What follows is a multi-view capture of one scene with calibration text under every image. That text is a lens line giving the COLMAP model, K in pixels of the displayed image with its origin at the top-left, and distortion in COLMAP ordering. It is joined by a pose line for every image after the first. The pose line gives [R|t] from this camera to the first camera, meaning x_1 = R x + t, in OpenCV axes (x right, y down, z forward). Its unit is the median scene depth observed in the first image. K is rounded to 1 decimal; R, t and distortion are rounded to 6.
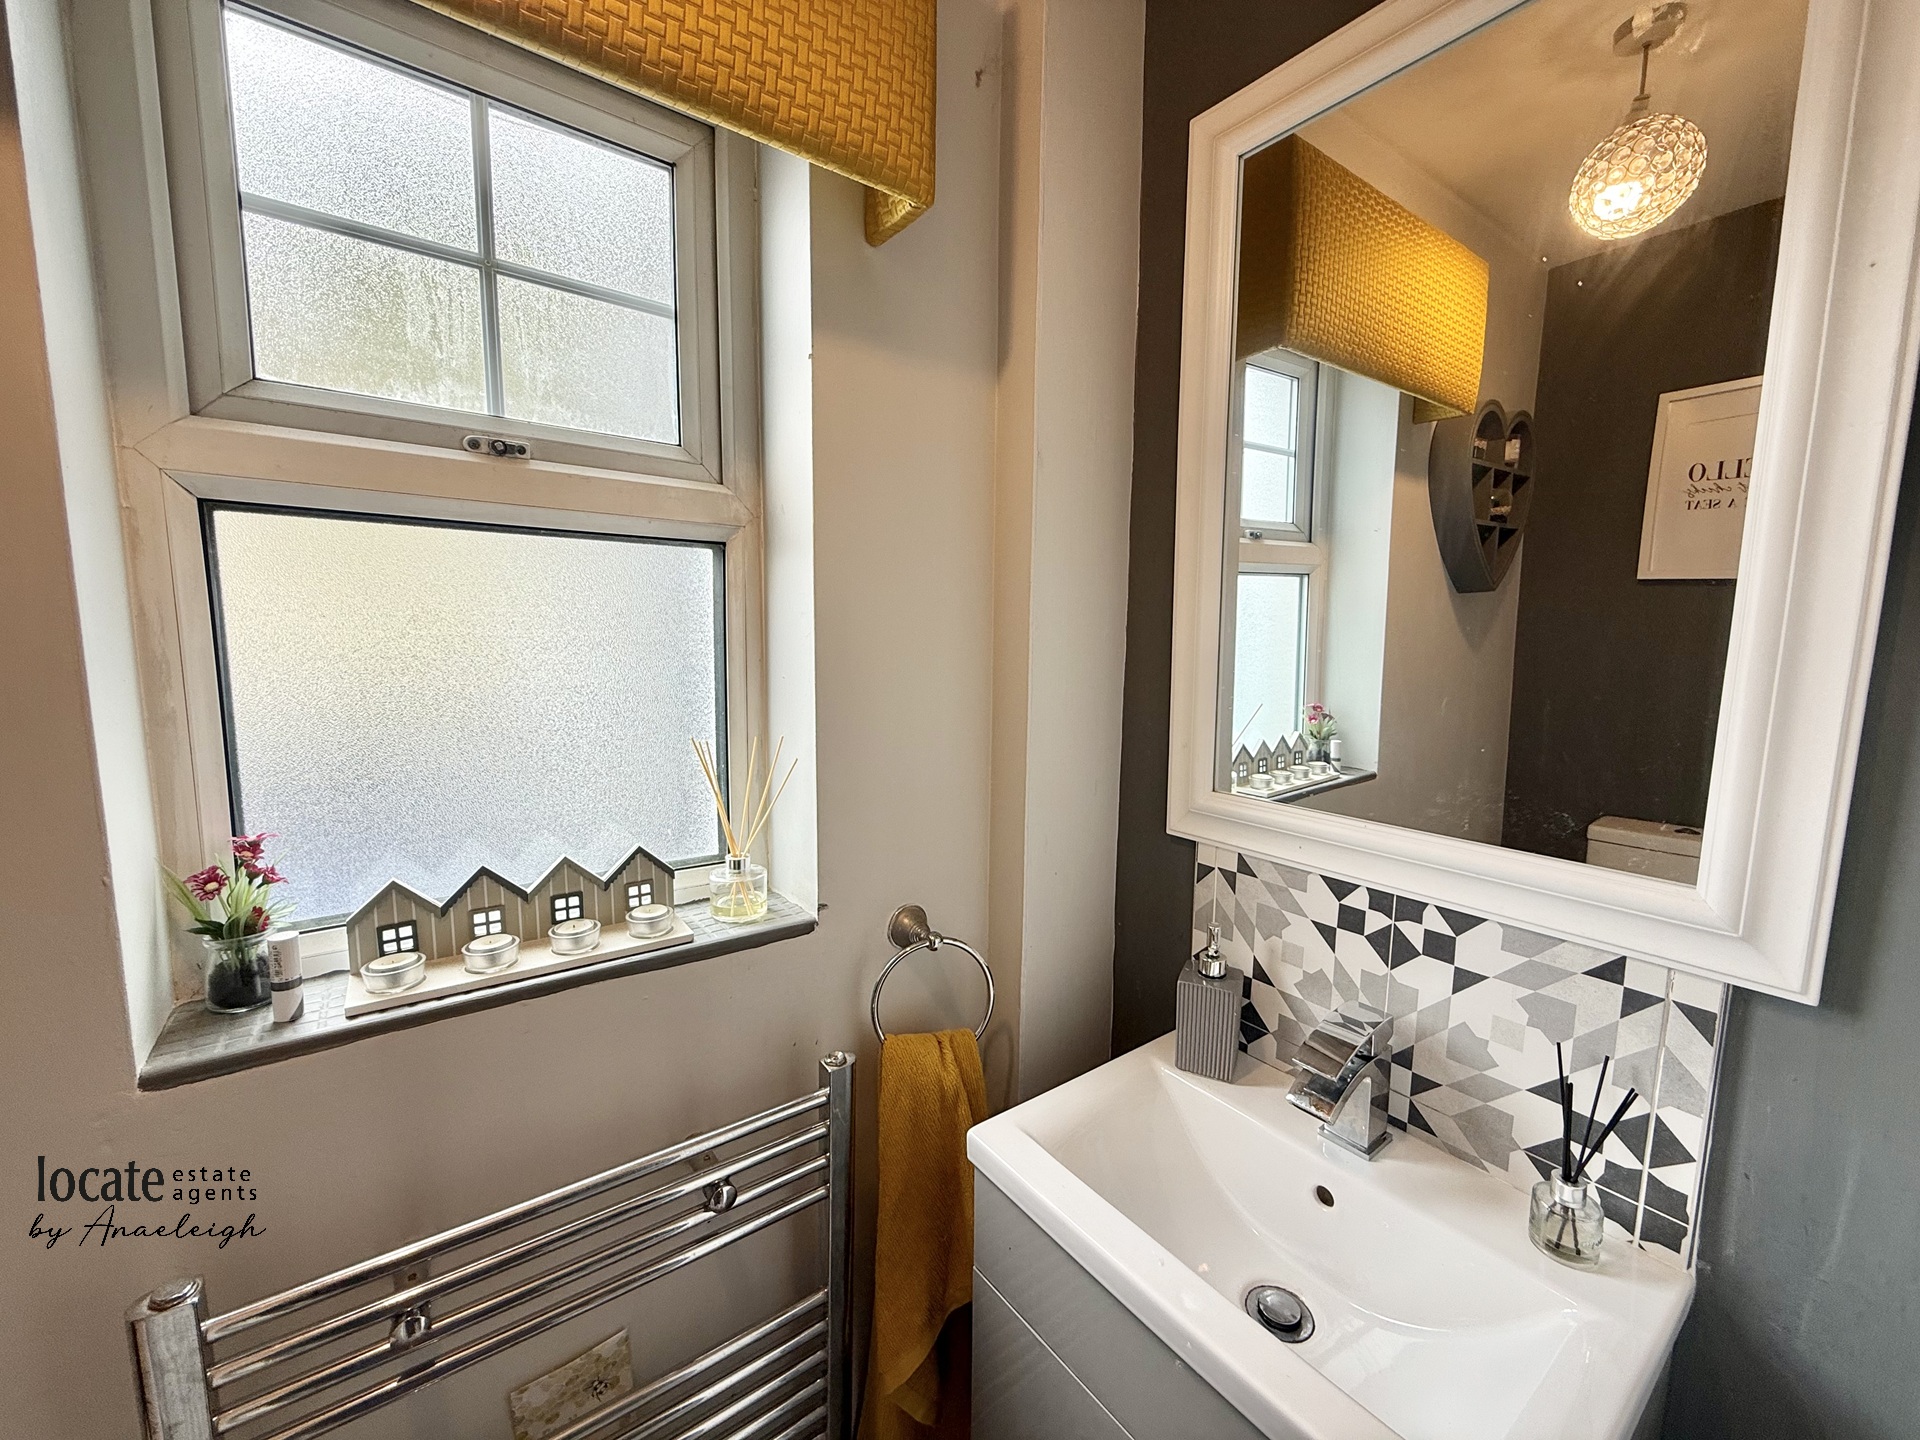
lens RADIAL K [[760.6, 0, 955.6], [0, 760.6, 720.9], [0, 0, 1]] dist [-0.002788, 0.000531]
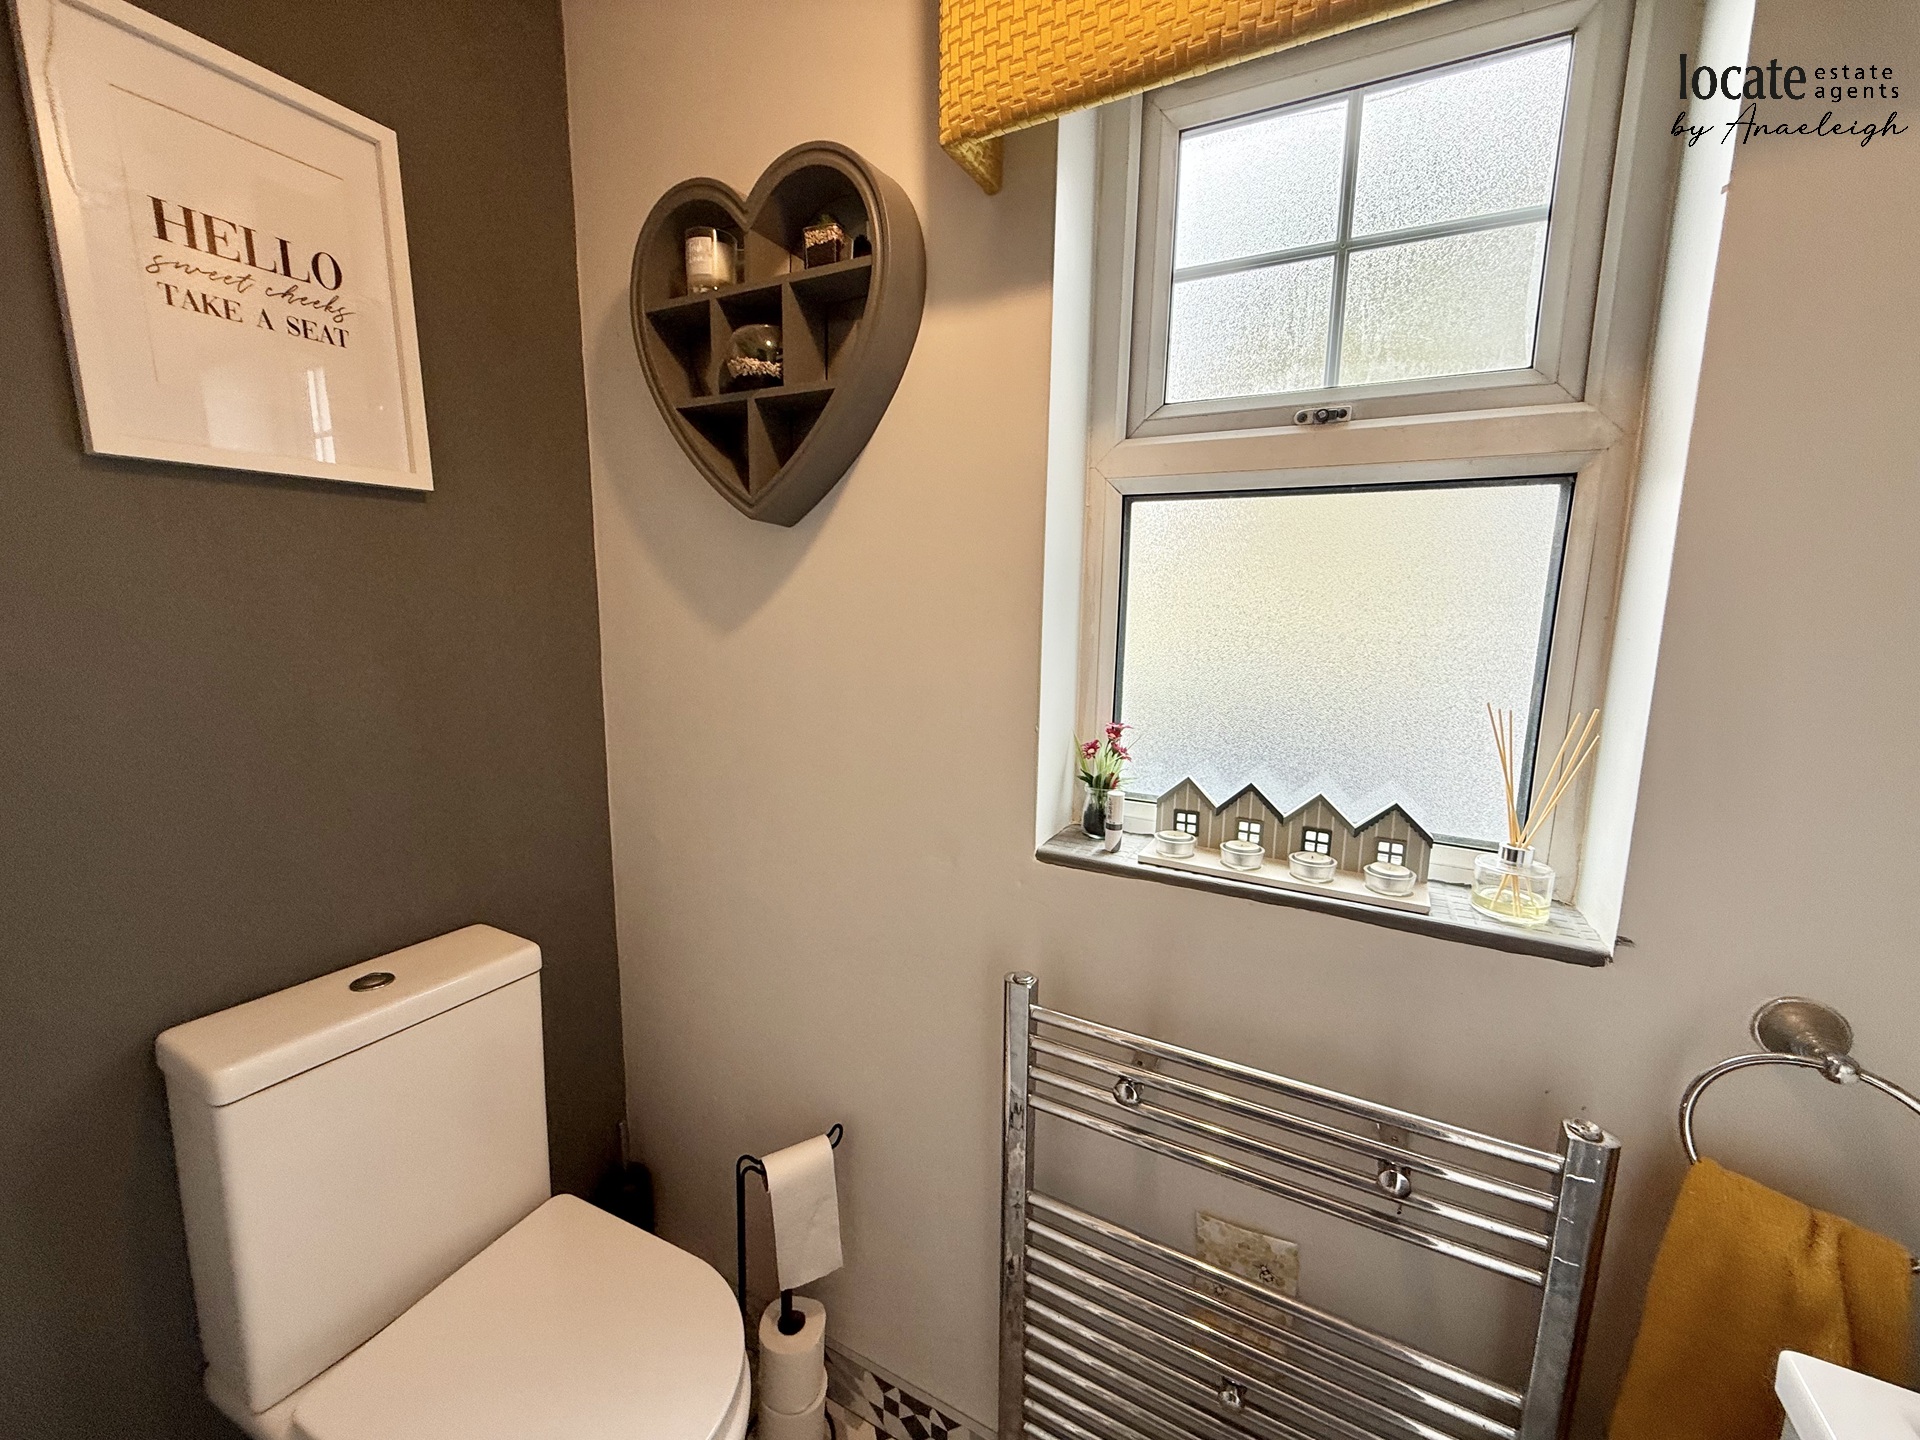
lens RADIAL K [[760.6, 0, 952.4], [0, 760.6, 723.0], [0, 0, 1]] dist [-0.002788, 0.000531]
pose [[0.422302, 0.132335, -0.896743, 0.217580], [-0.118957, 0.988821, 0.089903, 0.046314], [0.898616, 0.068707, 0.433323, 0.063575]]
